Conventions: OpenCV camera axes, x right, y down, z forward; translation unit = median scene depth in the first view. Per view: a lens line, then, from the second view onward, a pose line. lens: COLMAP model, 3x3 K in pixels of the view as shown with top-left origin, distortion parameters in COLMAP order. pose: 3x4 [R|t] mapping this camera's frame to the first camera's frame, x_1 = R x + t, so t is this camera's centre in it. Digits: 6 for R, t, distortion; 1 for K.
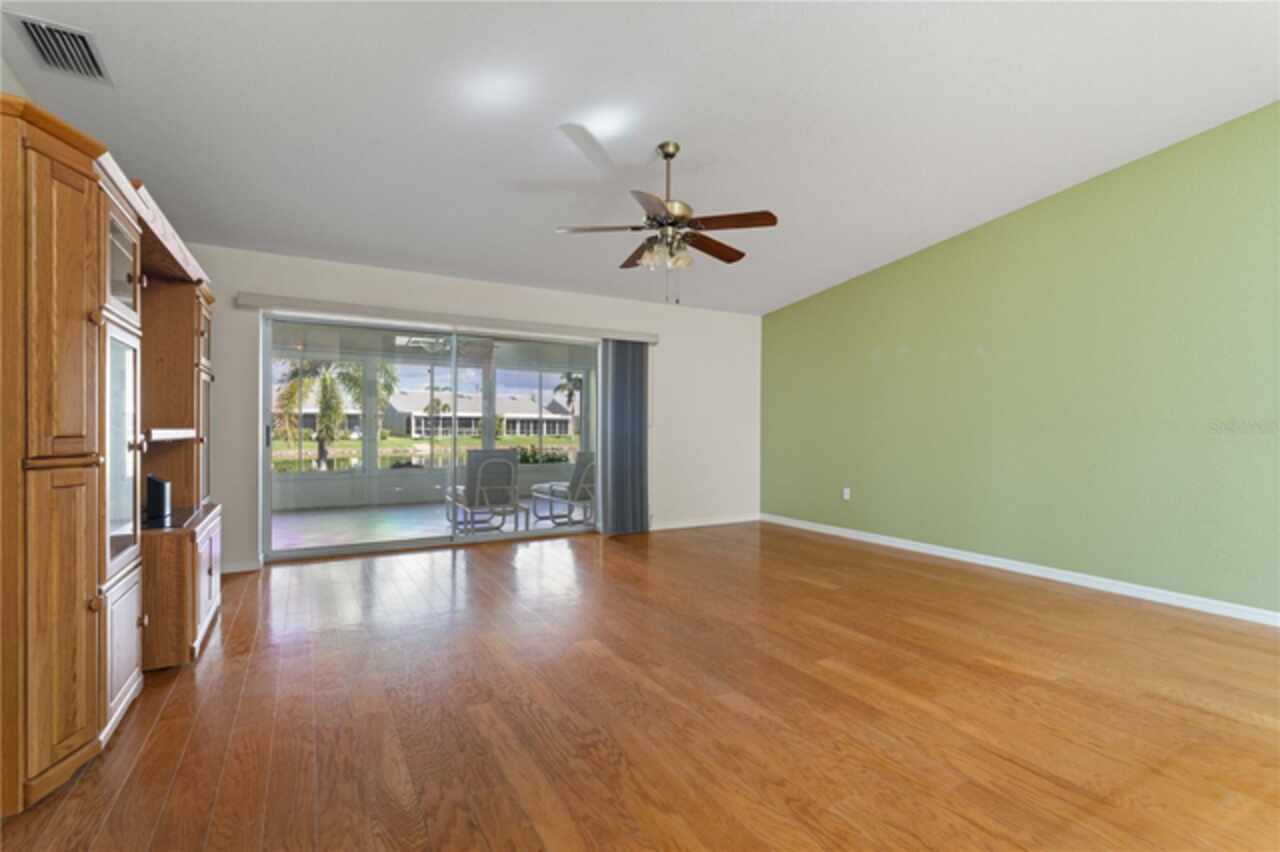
lens RADIAL K [[576.6, 0, 640.9], [0, 576.6, 429.2], [0, 0, 1]] dist [-0.008759, 0.002416]
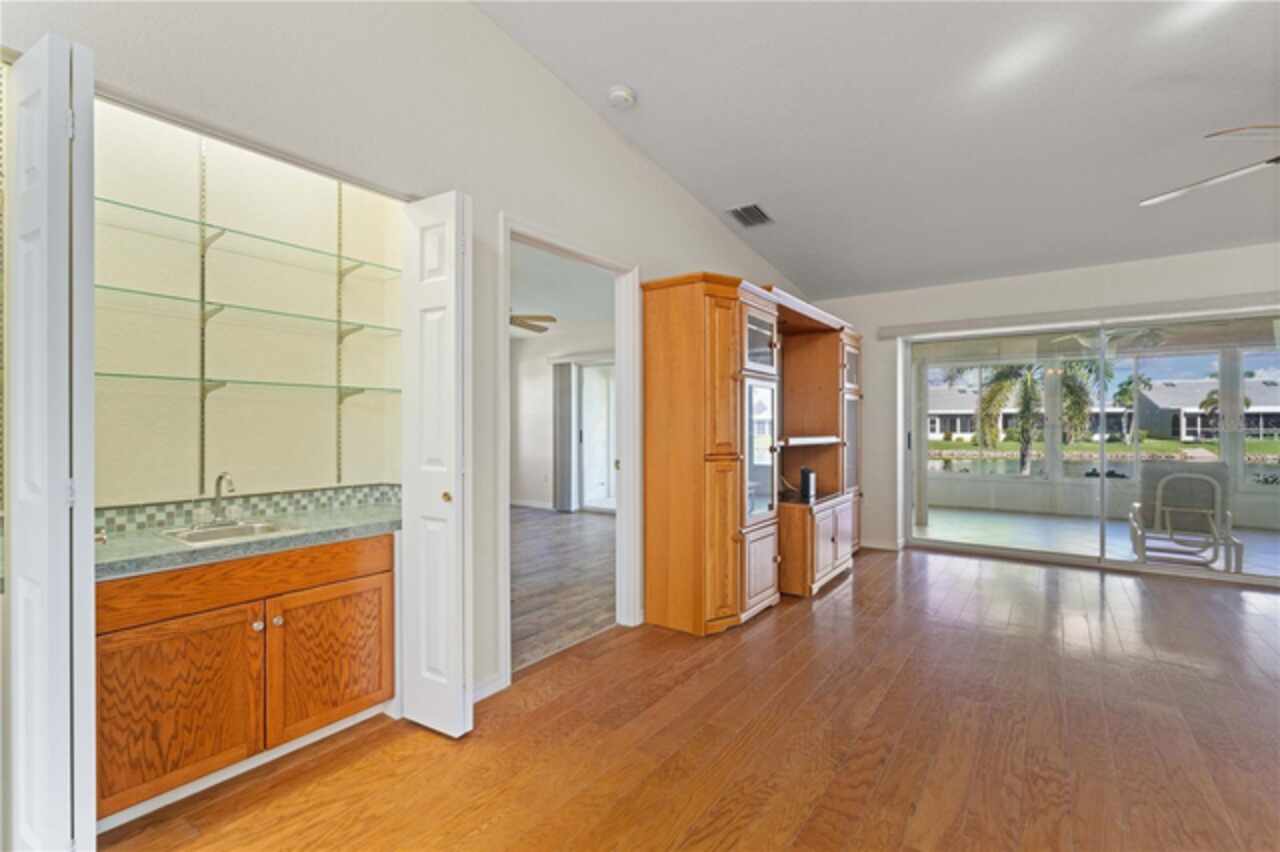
lens RADIAL K [[576.6, 0, 639.8], [0, 576.6, 423.8], [0, 0, 1]] dist [-0.008759, 0.002416]
pose [[0.410117, -0.007715, -0.912000, 0.303904], [-0.000743, 0.999961, -0.008793, -0.018351], [0.912032, 0.004284, 0.410096, -0.003683]]
